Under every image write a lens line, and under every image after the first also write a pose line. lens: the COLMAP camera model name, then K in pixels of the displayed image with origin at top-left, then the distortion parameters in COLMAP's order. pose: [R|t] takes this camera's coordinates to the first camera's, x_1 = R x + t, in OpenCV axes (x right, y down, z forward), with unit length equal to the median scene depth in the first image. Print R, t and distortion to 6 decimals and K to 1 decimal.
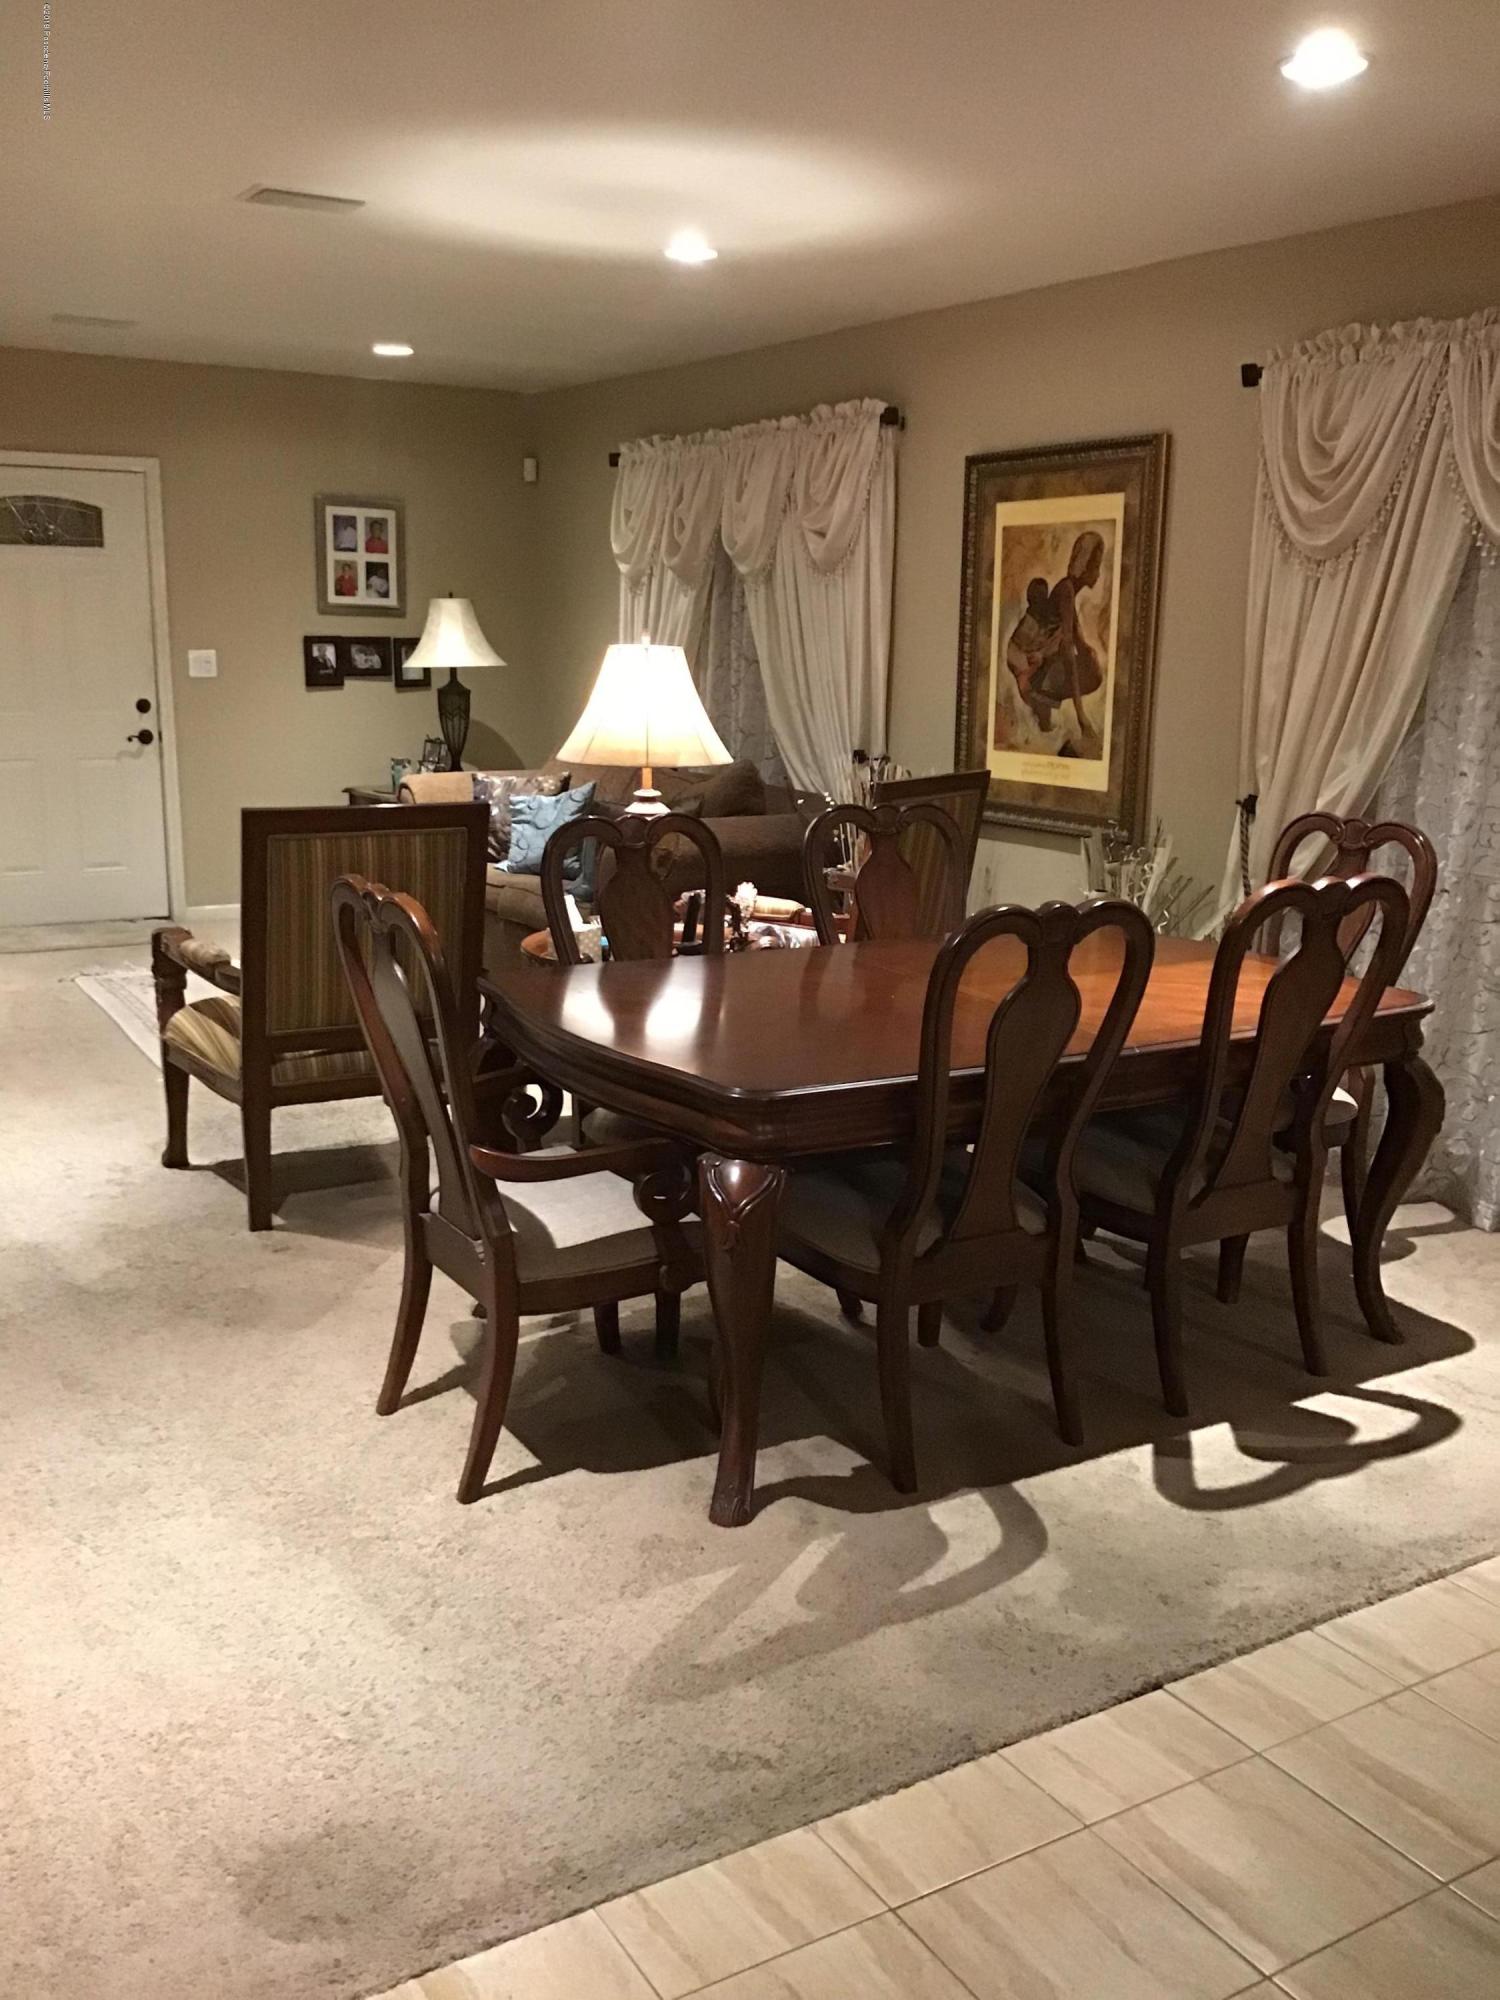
lens RADIAL K [[1865.9, 0, 760.9], [0, 1865.9, 1008.7], [0, 0, 1]] dist [0.145797, 0.000000]
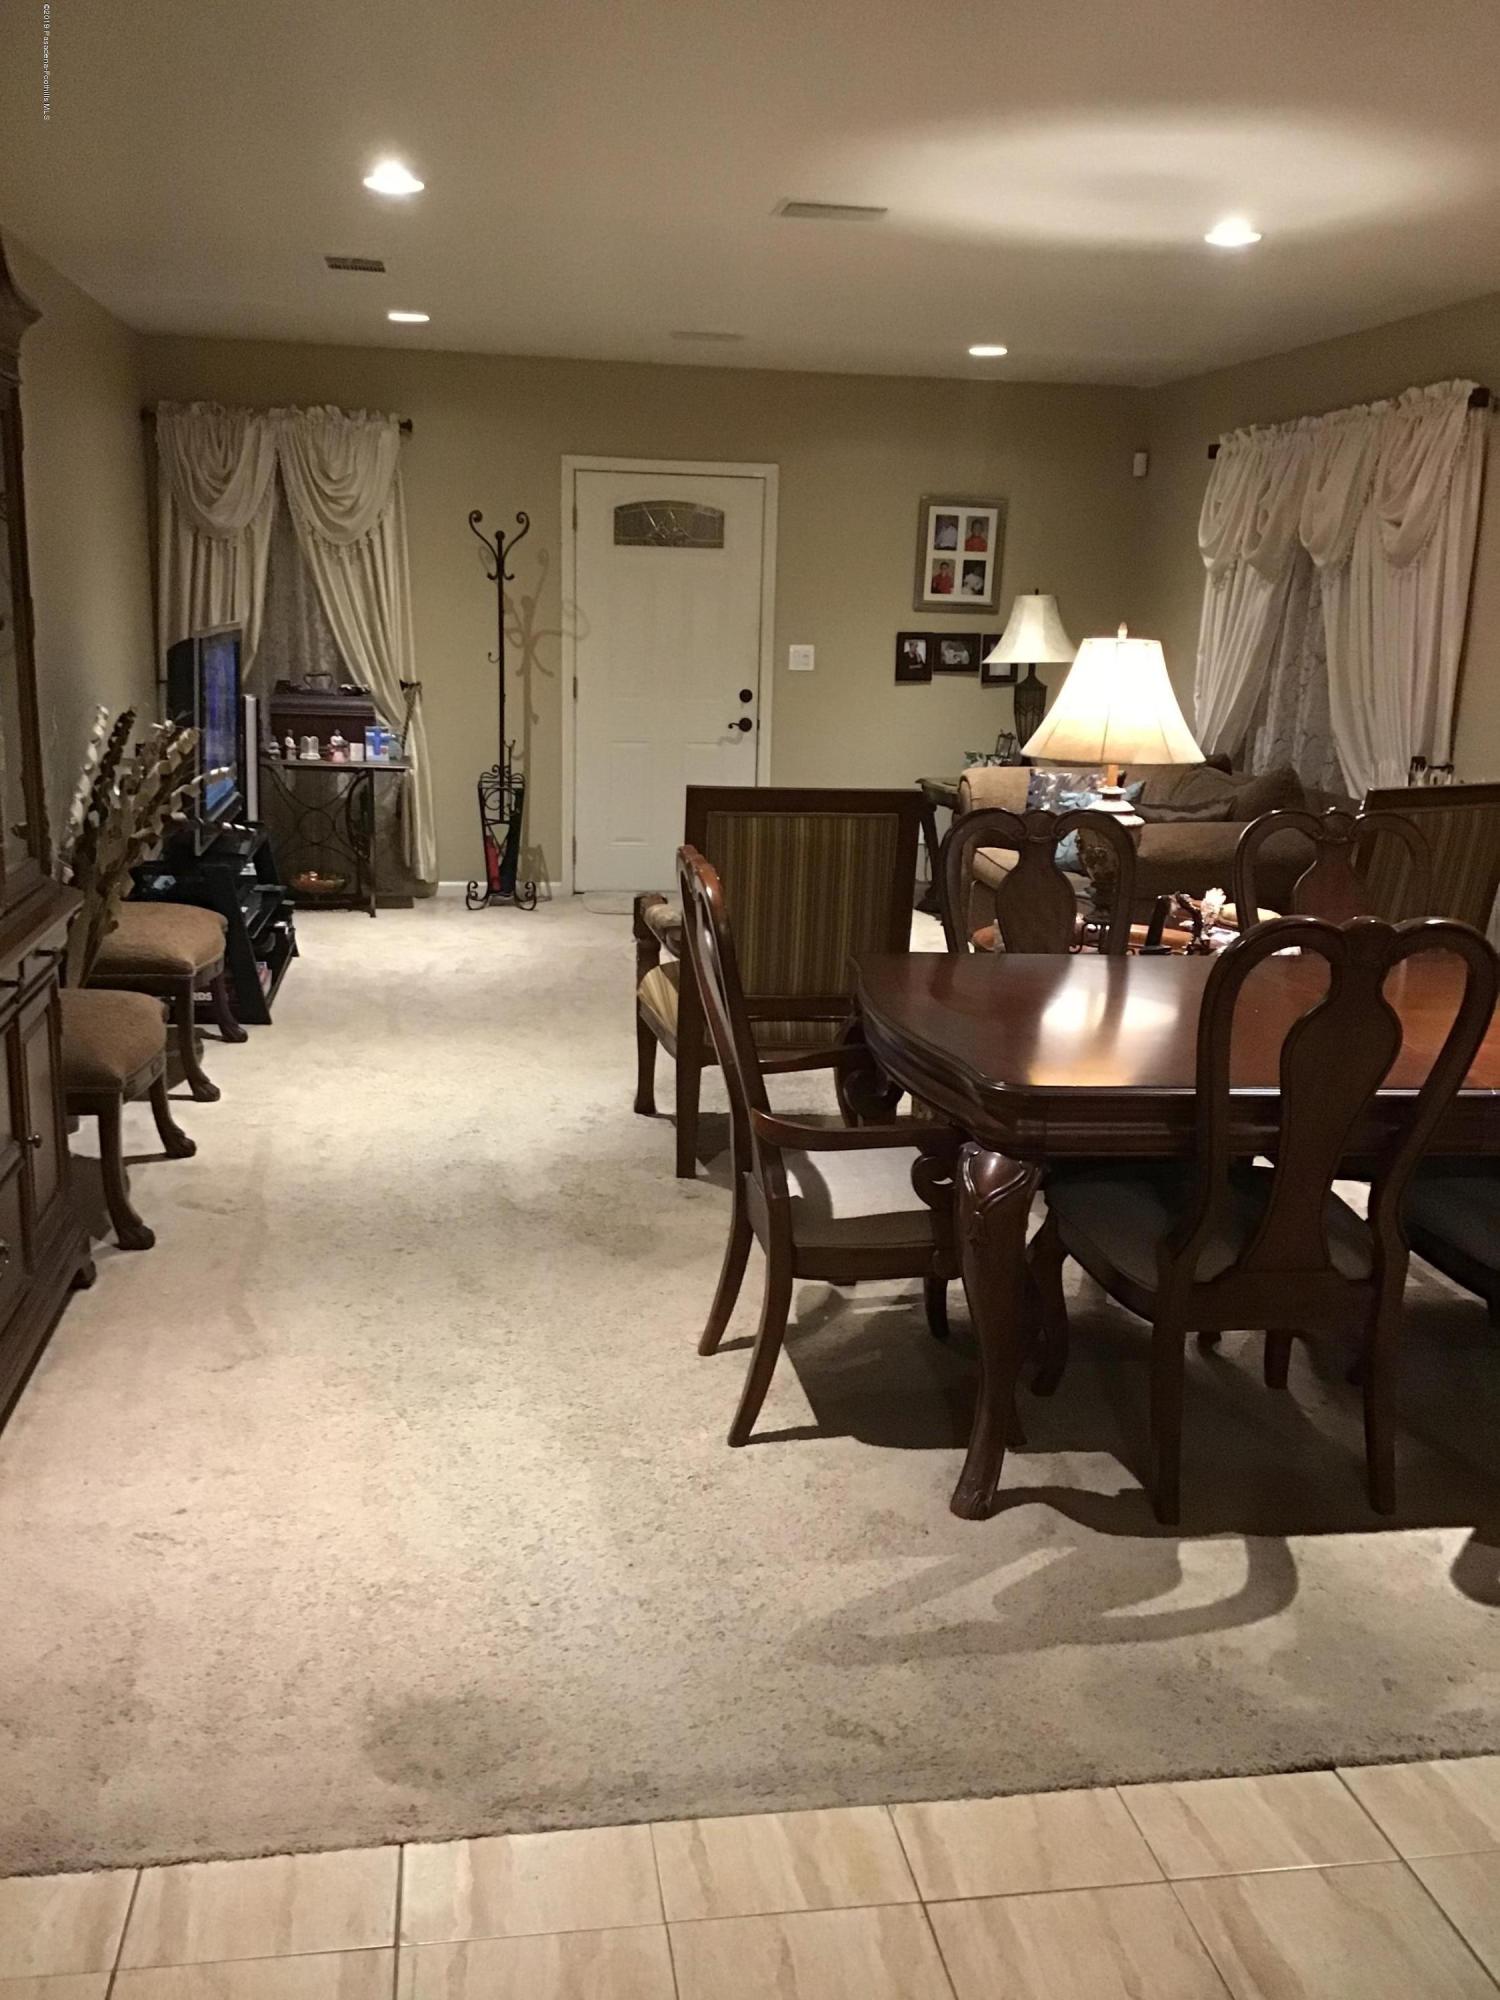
lens RADIAL K [[1865.9, 0, 763.5], [0, 1865.9, 1000.2], [0, 0, 1]] dist [0.145797, 0.000000]
pose [[0.933946, 0.091528, -0.345495, 0.190809], [-0.092996, 0.995590, 0.012361, -0.000799], [0.345102, 0.020585, 0.938339, 0.017271]]
